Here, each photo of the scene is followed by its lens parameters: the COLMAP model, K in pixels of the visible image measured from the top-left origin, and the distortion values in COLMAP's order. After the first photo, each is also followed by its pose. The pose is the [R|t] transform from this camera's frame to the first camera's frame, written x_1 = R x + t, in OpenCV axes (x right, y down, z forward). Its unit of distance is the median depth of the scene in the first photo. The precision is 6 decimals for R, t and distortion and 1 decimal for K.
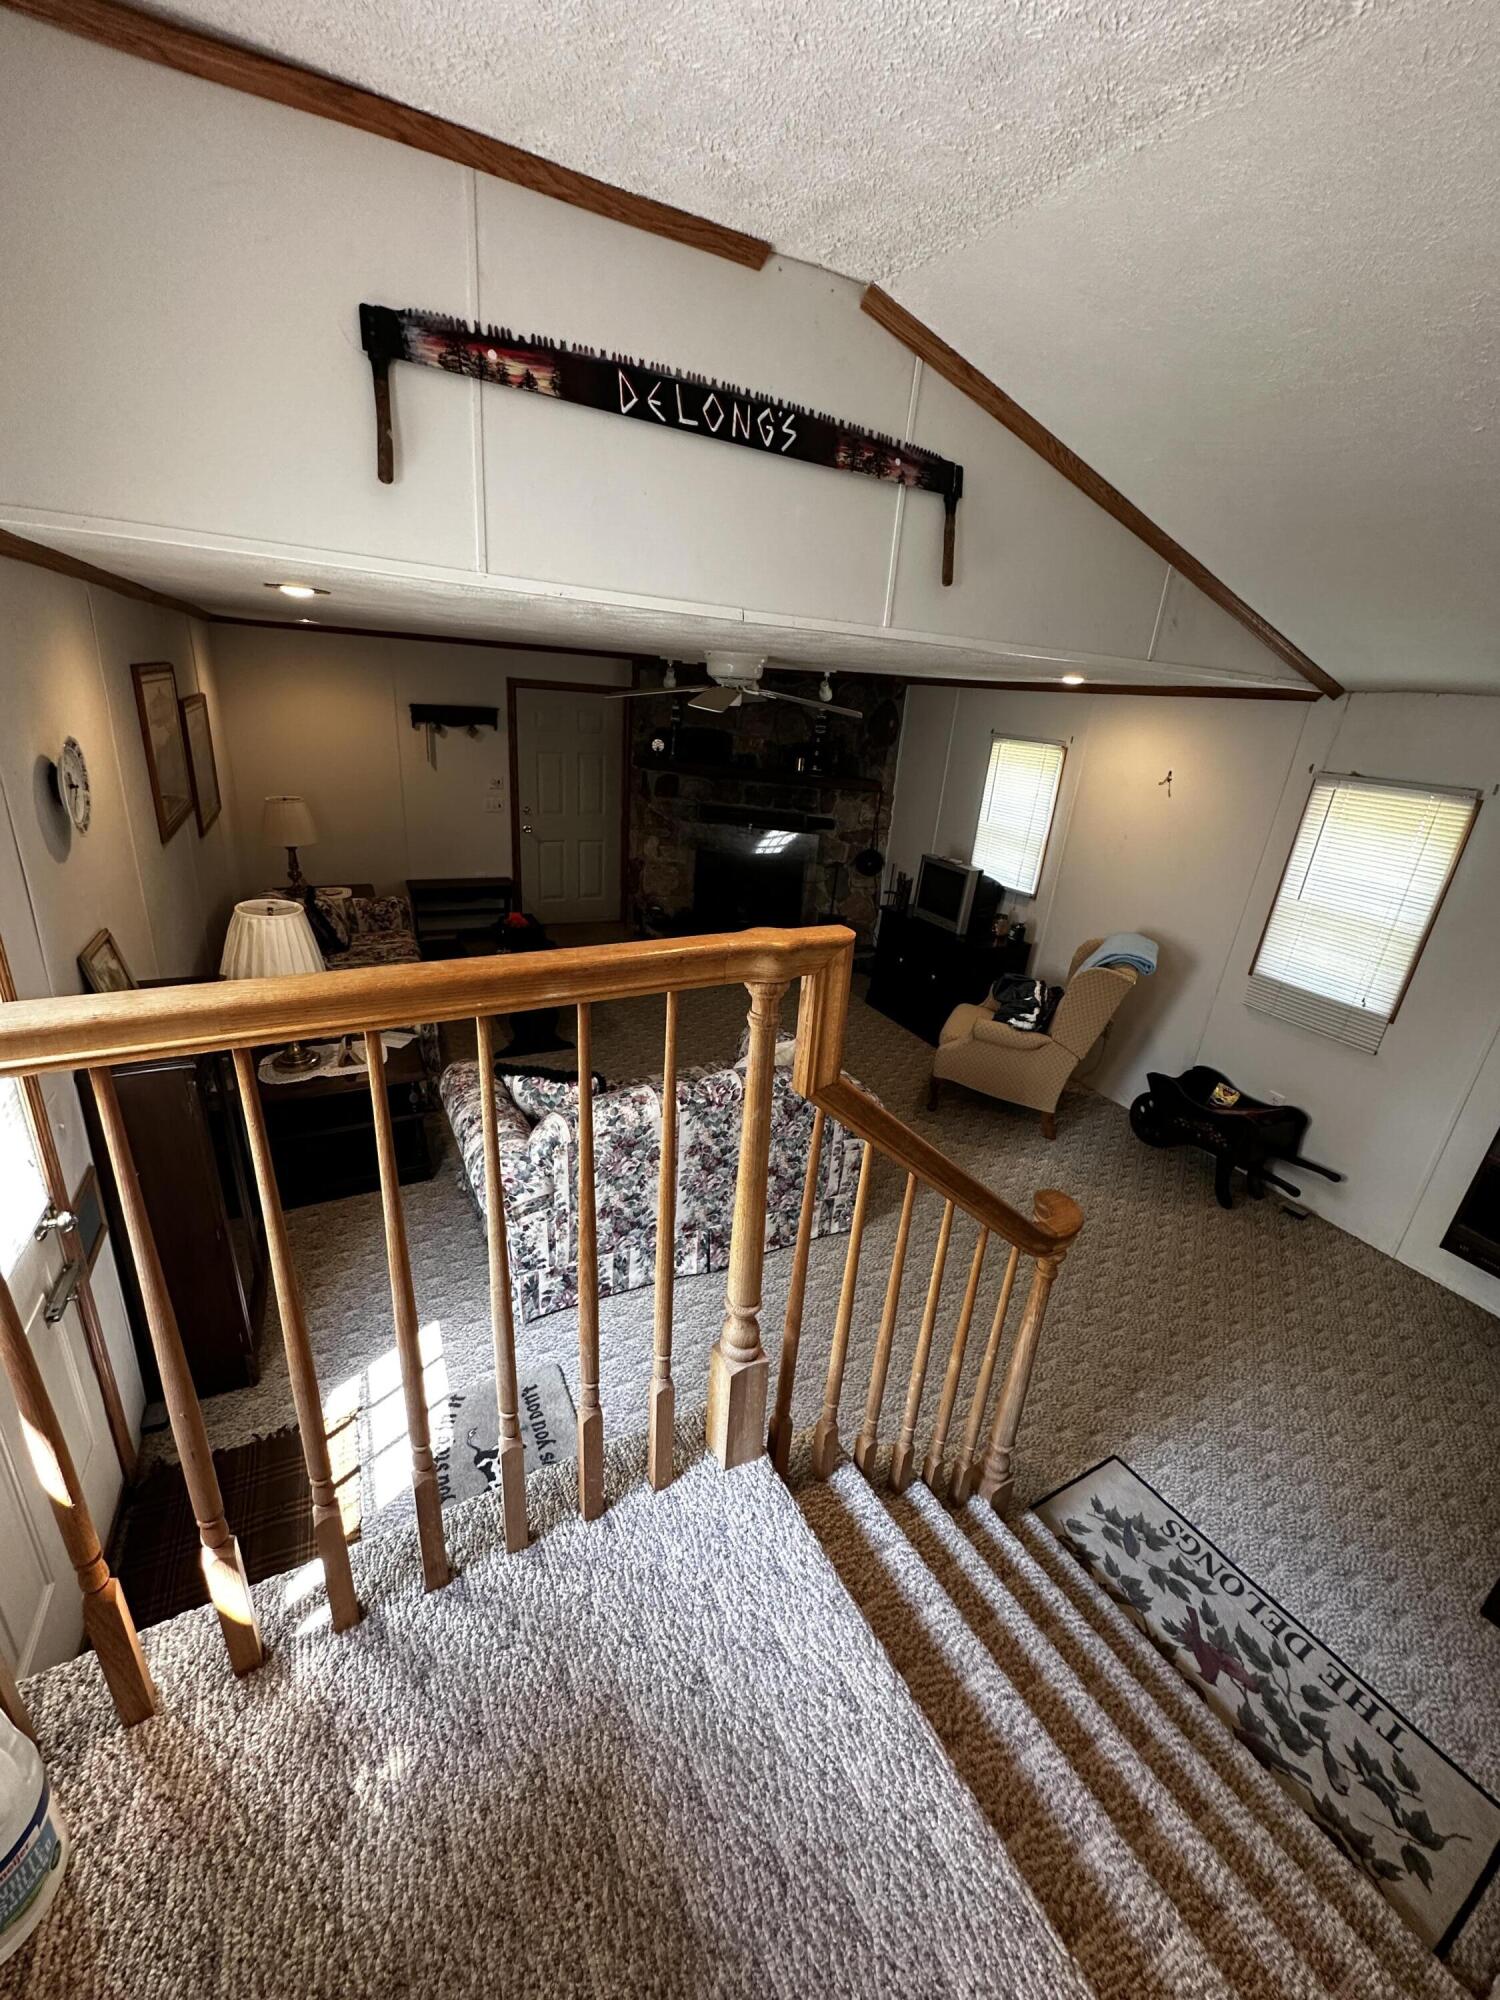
lens RADIAL K [[795.7, 0, 751.5], [0, 795.7, 998.4], [0, 0, 1]] dist [-0.006453, 0.001401]
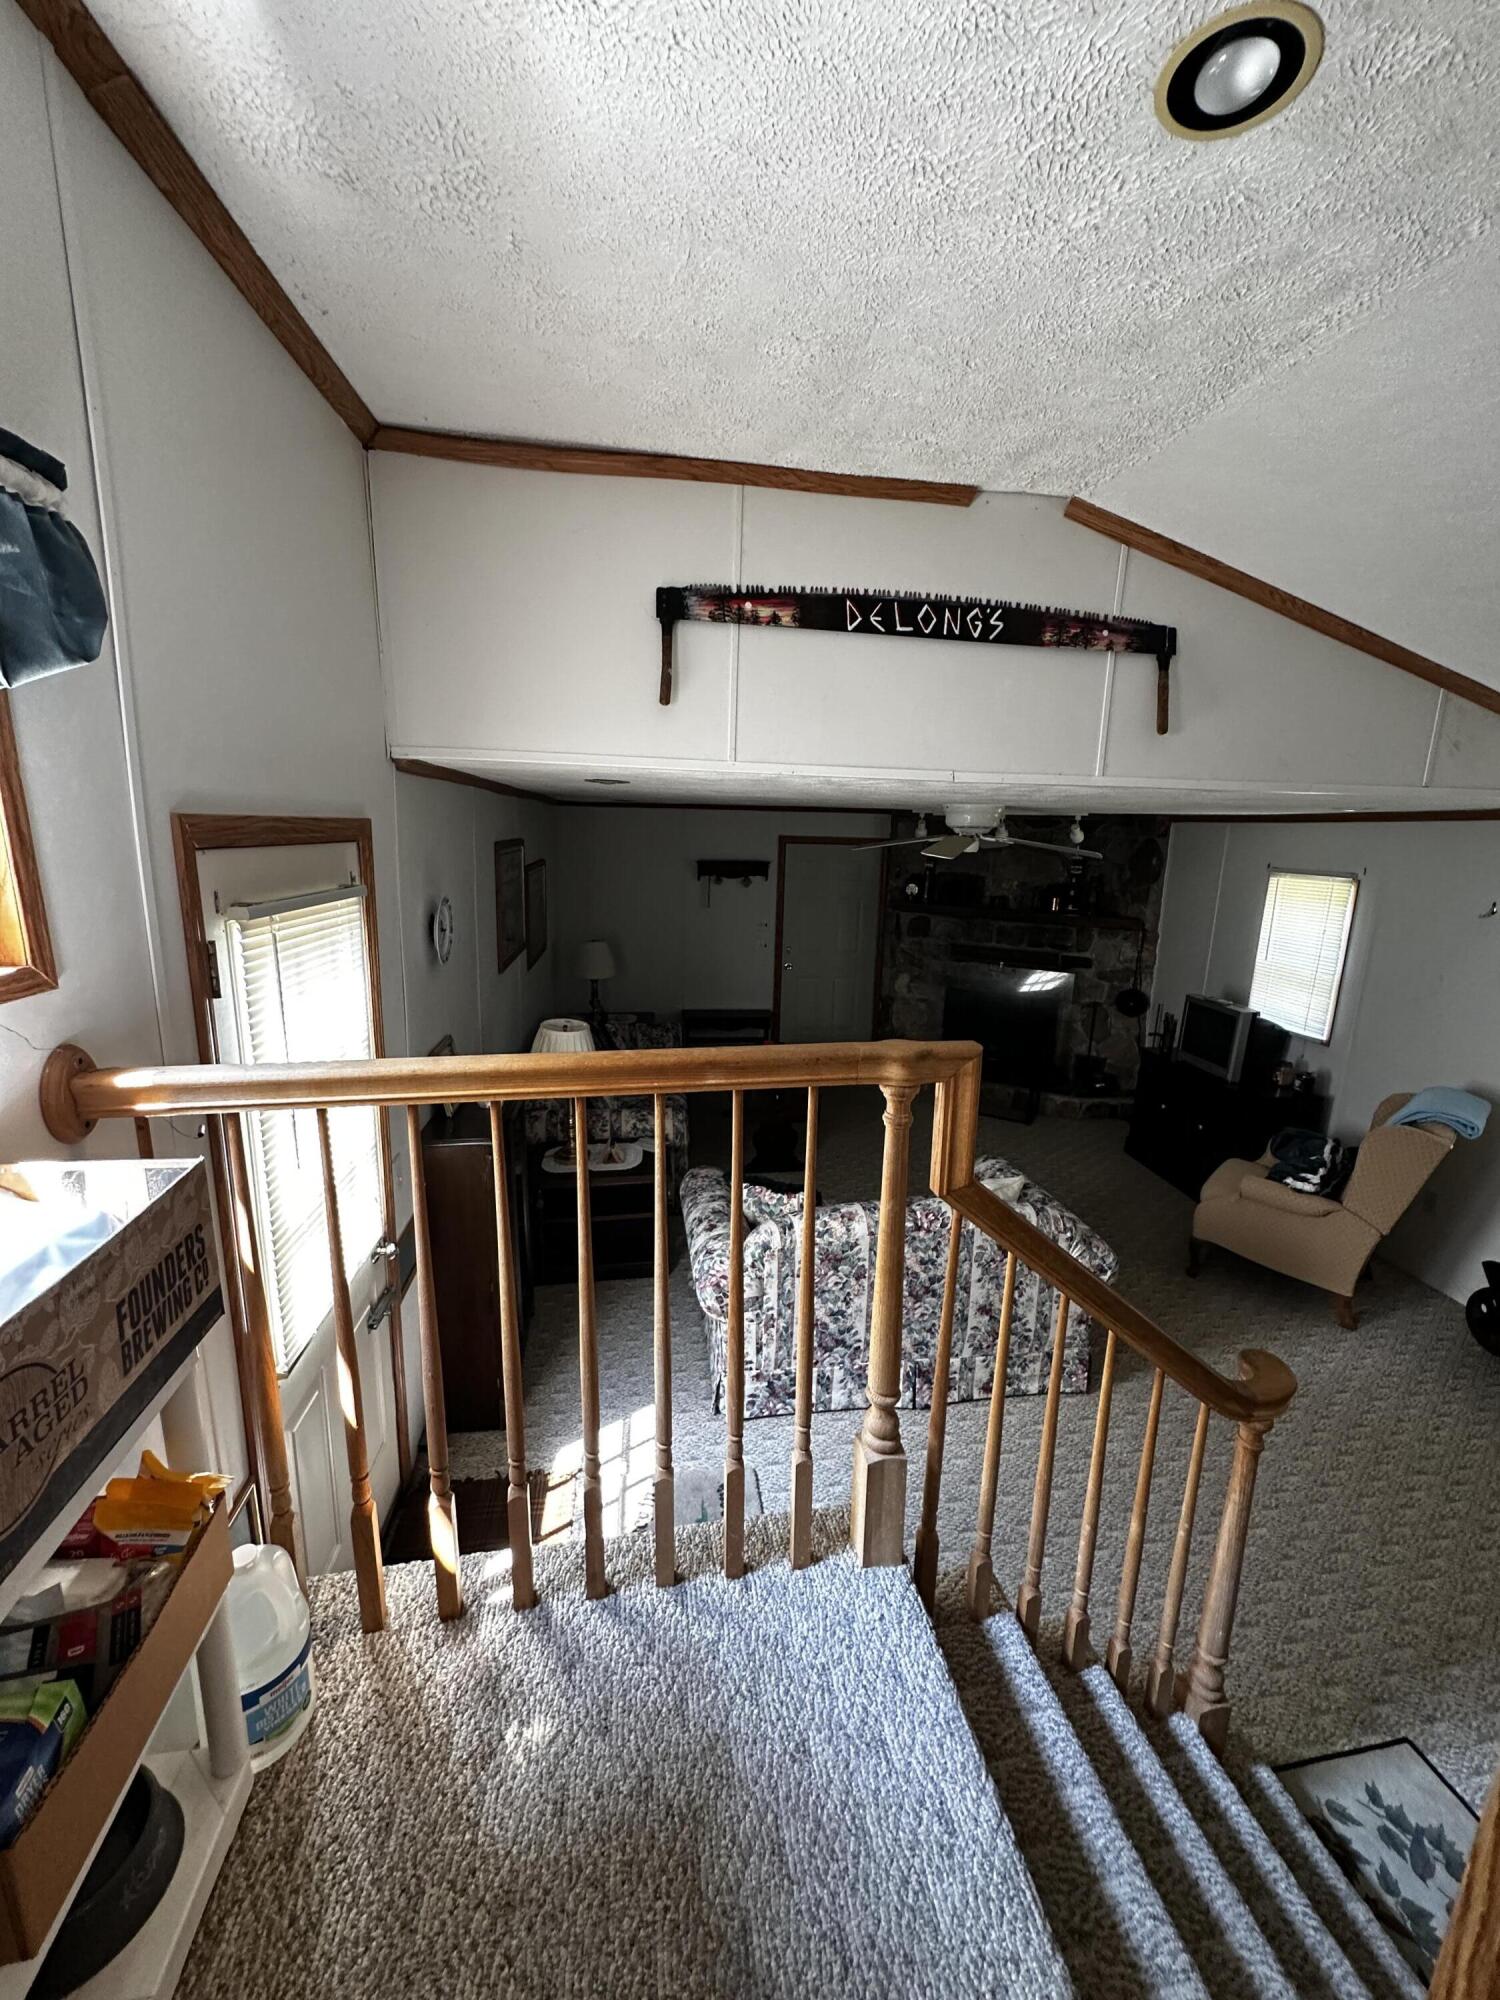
lens RADIAL K [[795.7, 0, 750.3], [0, 795.7, 999.0], [0, 0, 1]] dist [-0.006453, 0.001401]
pose [[0.943398, 0.018730, -0.331135, 0.083448], [-0.075189, 0.984488, -0.158527, 0.022798], [0.323029, 0.174451, 0.930172, -0.070878]]
